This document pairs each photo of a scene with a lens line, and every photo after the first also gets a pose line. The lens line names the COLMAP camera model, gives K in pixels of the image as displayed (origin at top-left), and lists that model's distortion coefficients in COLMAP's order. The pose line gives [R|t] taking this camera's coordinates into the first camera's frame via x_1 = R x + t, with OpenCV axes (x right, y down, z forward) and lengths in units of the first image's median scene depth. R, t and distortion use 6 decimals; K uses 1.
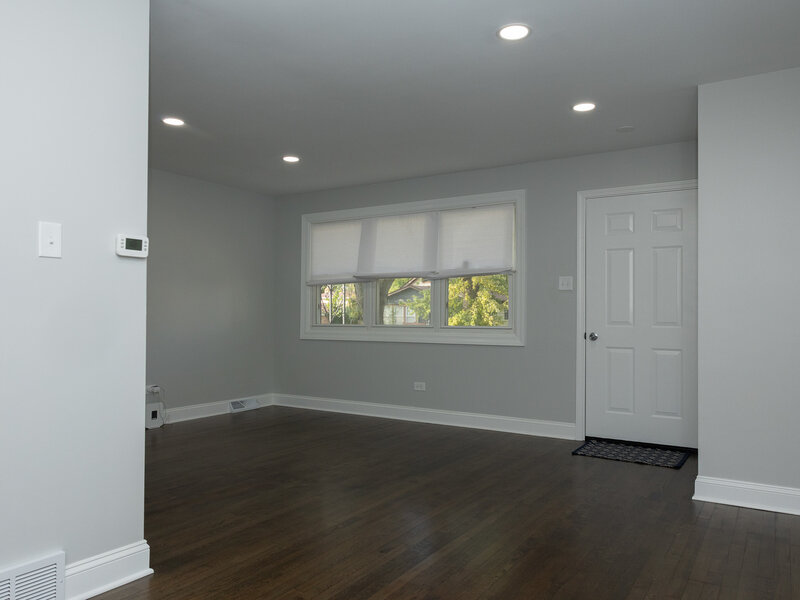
lens RADIAL K [[607.6, 0, 404.3], [0, 607.6, 295.3], [0, 0, 1]] dist [0.007091, -0.008022]
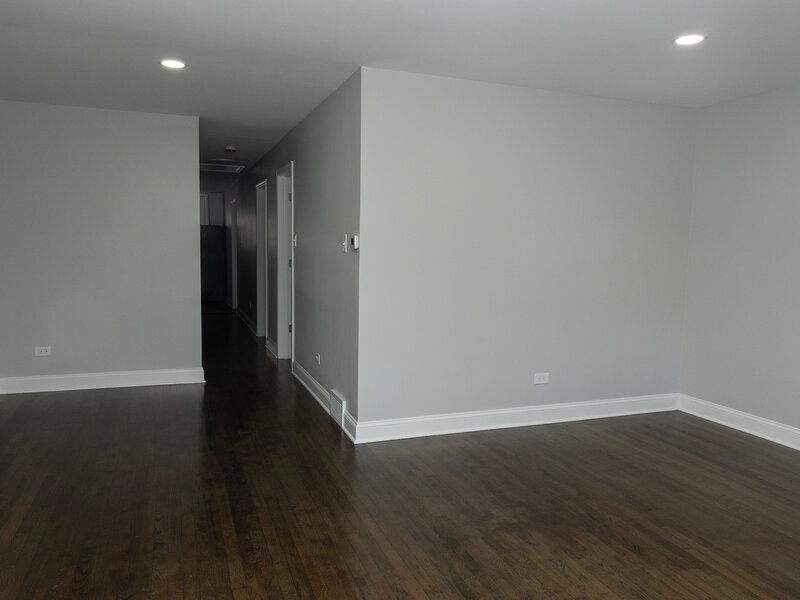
lens RADIAL K [[607.6, 0, 397.2], [0, 607.6, 300.0], [0, 0, 1]] dist [0.007091, -0.008022]
pose [[-0.615300, 0.053183, -0.786497, 0.437918], [0.006284, 0.998021, 0.062570, -0.019273], [0.788268, 0.033557, -0.614416, 1.167985]]
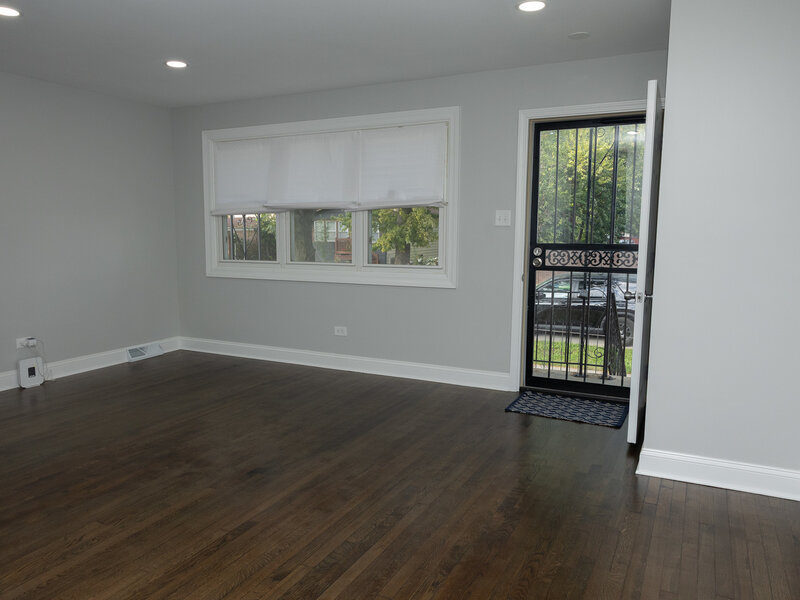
lens RADIAL K [[607.6, 0, 394.0], [0, 607.6, 298.4], [0, 0, 1]] dist [0.007091, -0.008022]
pose [[0.996310, -0.015996, 0.084328, 0.036980], [0.002815, 0.988043, 0.154153, -0.047090], [-0.085786, -0.153347, 0.984442, 0.149386]]
